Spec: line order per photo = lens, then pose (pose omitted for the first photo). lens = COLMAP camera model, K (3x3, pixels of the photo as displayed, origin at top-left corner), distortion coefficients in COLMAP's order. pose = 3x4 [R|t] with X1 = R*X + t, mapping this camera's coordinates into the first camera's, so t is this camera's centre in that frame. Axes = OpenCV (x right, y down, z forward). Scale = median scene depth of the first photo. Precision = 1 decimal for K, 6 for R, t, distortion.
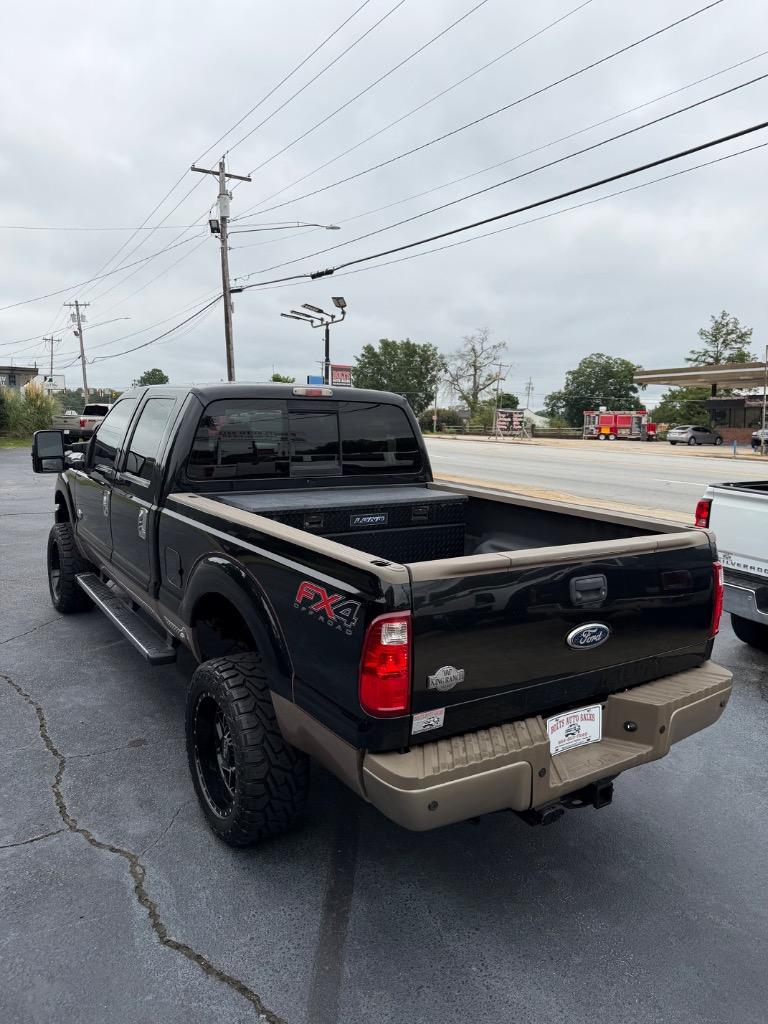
lens RADIAL K [[715.9, 0, 389.0], [0, 715.9, 507.0], [0, 0, 1]] dist [0.024300, -0.036762]
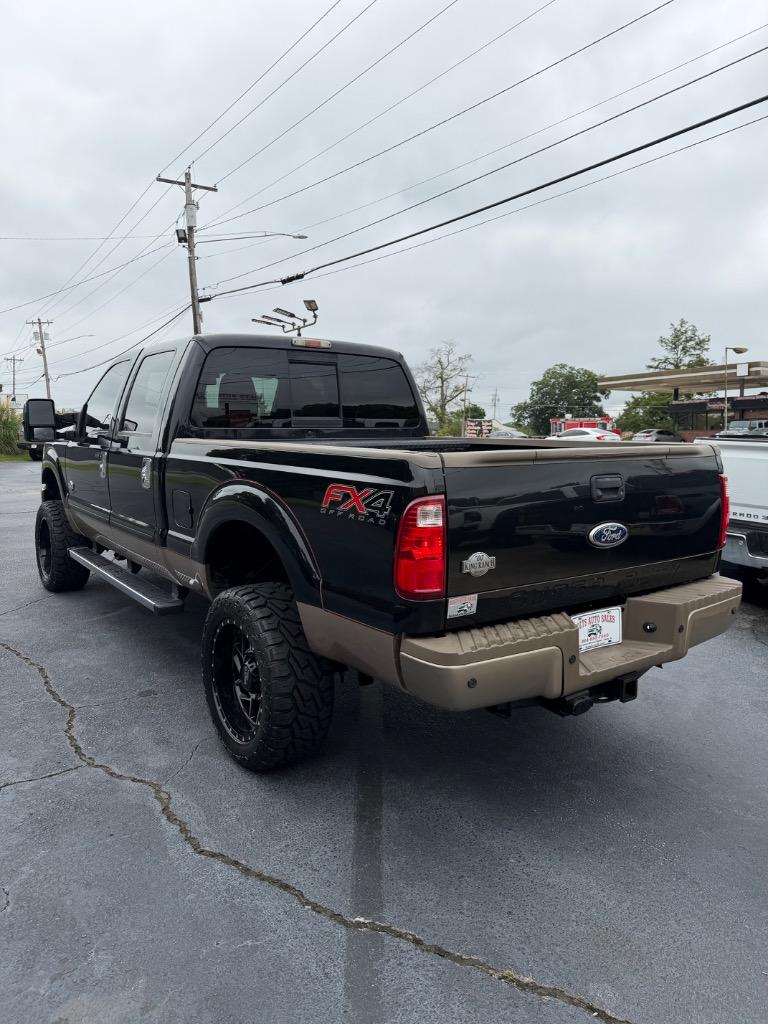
lens RADIAL K [[715.9, 0, 387.2], [0, 715.9, 508.1], [0, 0, 1]] dist [0.024300, -0.036762]
pose [[0.998770, -0.027581, 0.041203, -0.051680], [0.028507, 0.999350, -0.022049, 0.102359], [-0.040568, 0.023196, 0.998908, -0.006933]]
